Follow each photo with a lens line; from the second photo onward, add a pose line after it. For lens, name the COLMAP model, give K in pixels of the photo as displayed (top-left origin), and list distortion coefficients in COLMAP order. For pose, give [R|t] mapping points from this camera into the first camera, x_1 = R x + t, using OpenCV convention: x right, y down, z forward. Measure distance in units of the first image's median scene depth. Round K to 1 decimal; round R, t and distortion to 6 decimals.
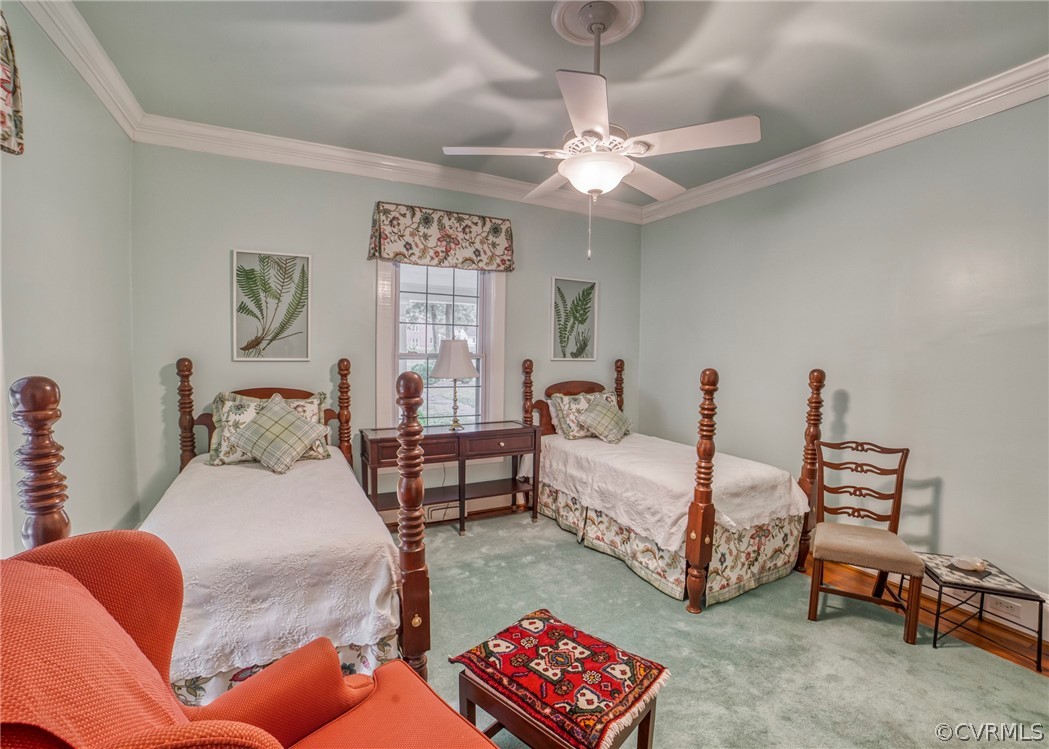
lens RADIAL K [[470.2, 0, 520.5], [0, 470.2, 377.8], [0, 0, 1]] dist [-0.111683, 0.042223]
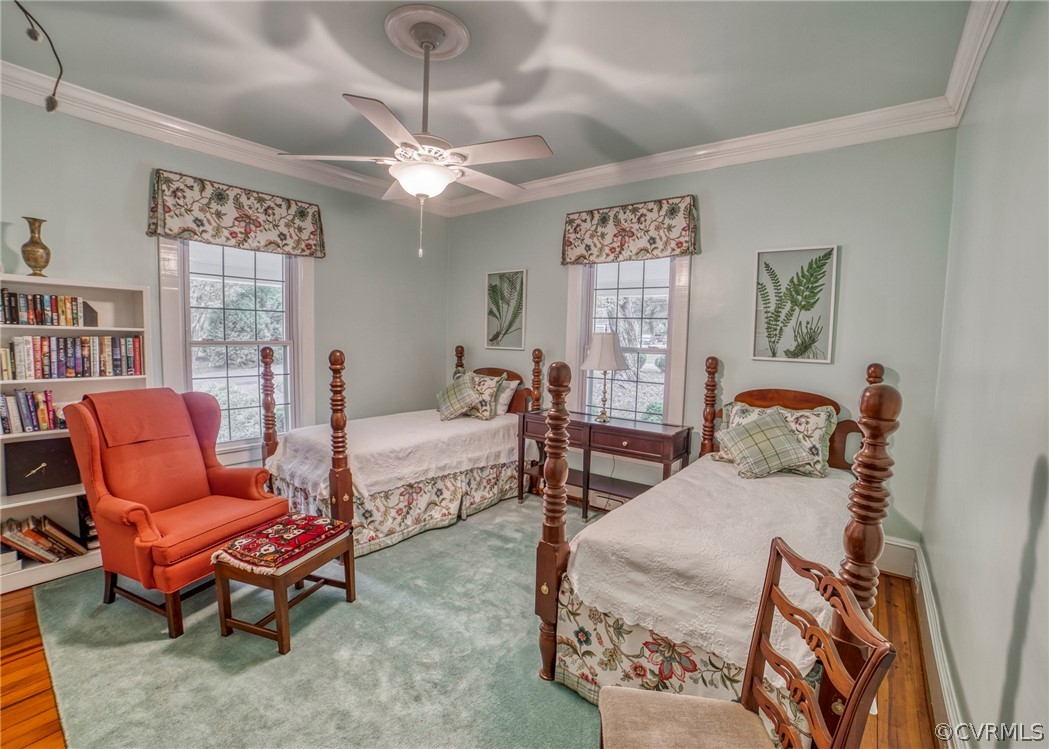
lens RADIAL K [[457.7, 0, 511.2], [0, 457.7, 375.1], [0, 0, 1]] dist [-0.101980, 0.036834]
pose [[0.407517, 0.067678, -0.910686, 0.677387], [-0.074330, 0.996399, 0.040786, -0.014809], [0.910167, 0.051070, 0.411080, 0.407979]]
